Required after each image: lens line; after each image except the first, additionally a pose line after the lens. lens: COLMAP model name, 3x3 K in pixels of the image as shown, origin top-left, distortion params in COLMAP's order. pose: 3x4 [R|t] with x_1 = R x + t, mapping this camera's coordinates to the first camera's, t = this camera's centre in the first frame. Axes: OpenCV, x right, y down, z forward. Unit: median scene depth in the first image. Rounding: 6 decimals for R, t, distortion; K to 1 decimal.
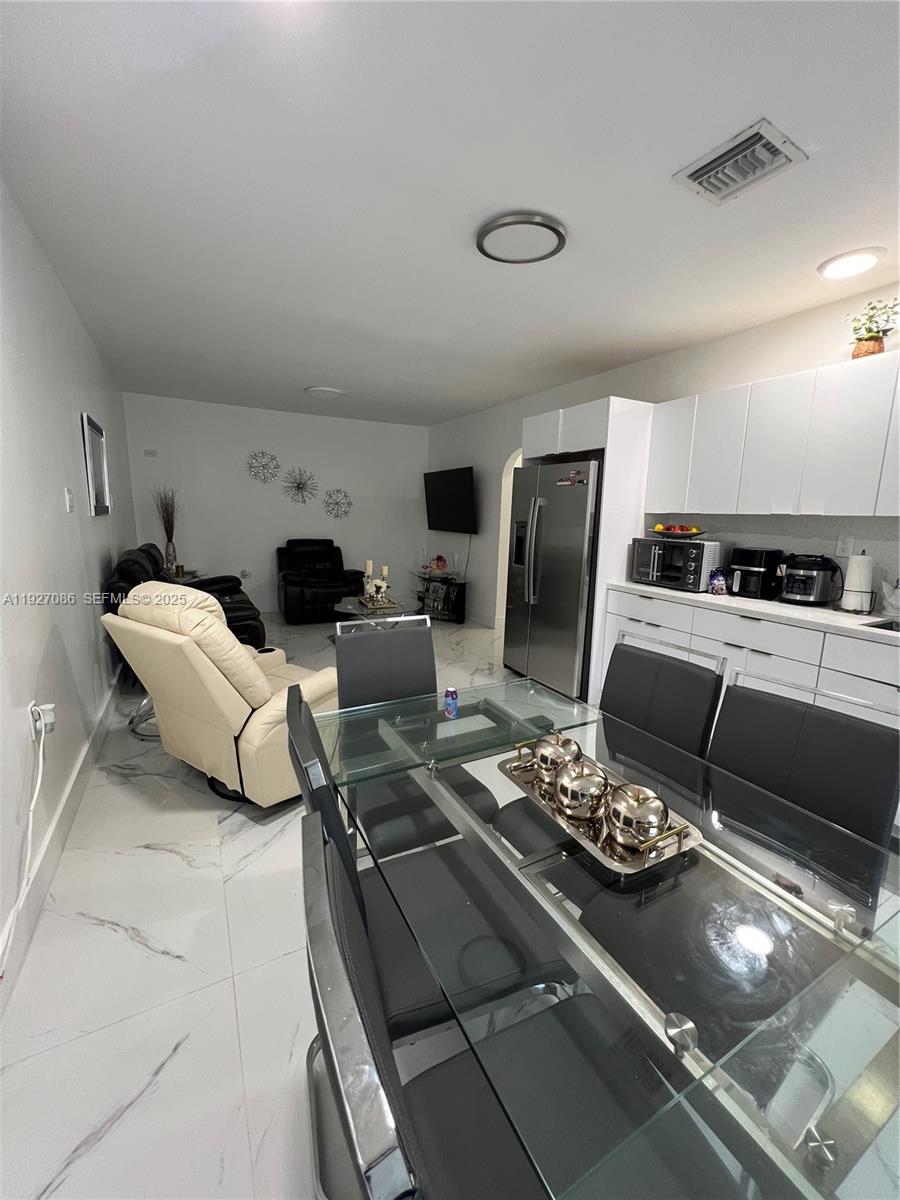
lens RADIAL K [[475.0, 0, 453.4], [0, 475.0, 590.5], [0, 0, 1]] dist [-0.000020, 0.000337]
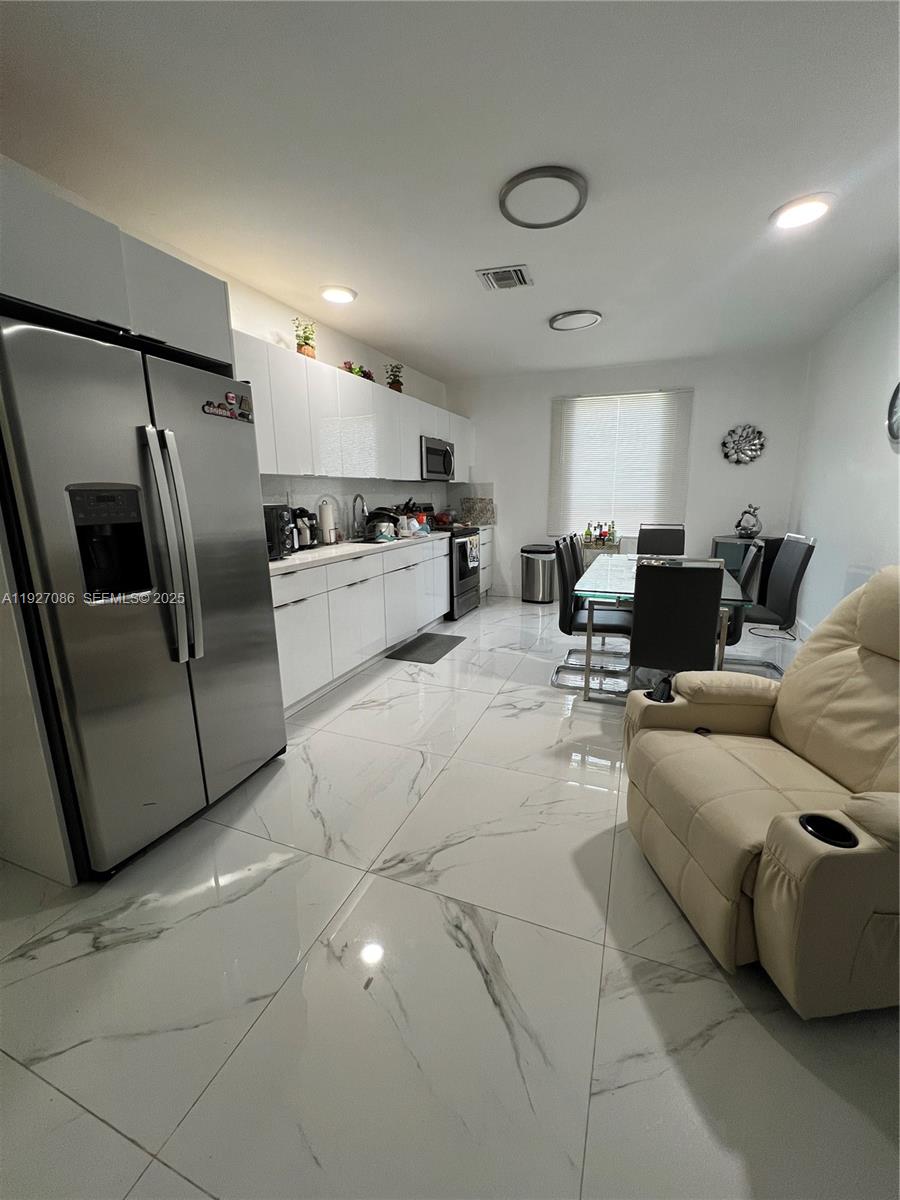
lens RADIAL K [[475.0, 0, 453.4], [0, 475.0, 590.5], [0, 0, 1]] dist [-0.000020, 0.000337]
pose [[-0.634617, -0.182714, 0.750918, -0.476991], [0.107230, 0.941434, 0.319693, -0.226358], [-0.765352, 0.283404, -0.577857, 1.469323]]
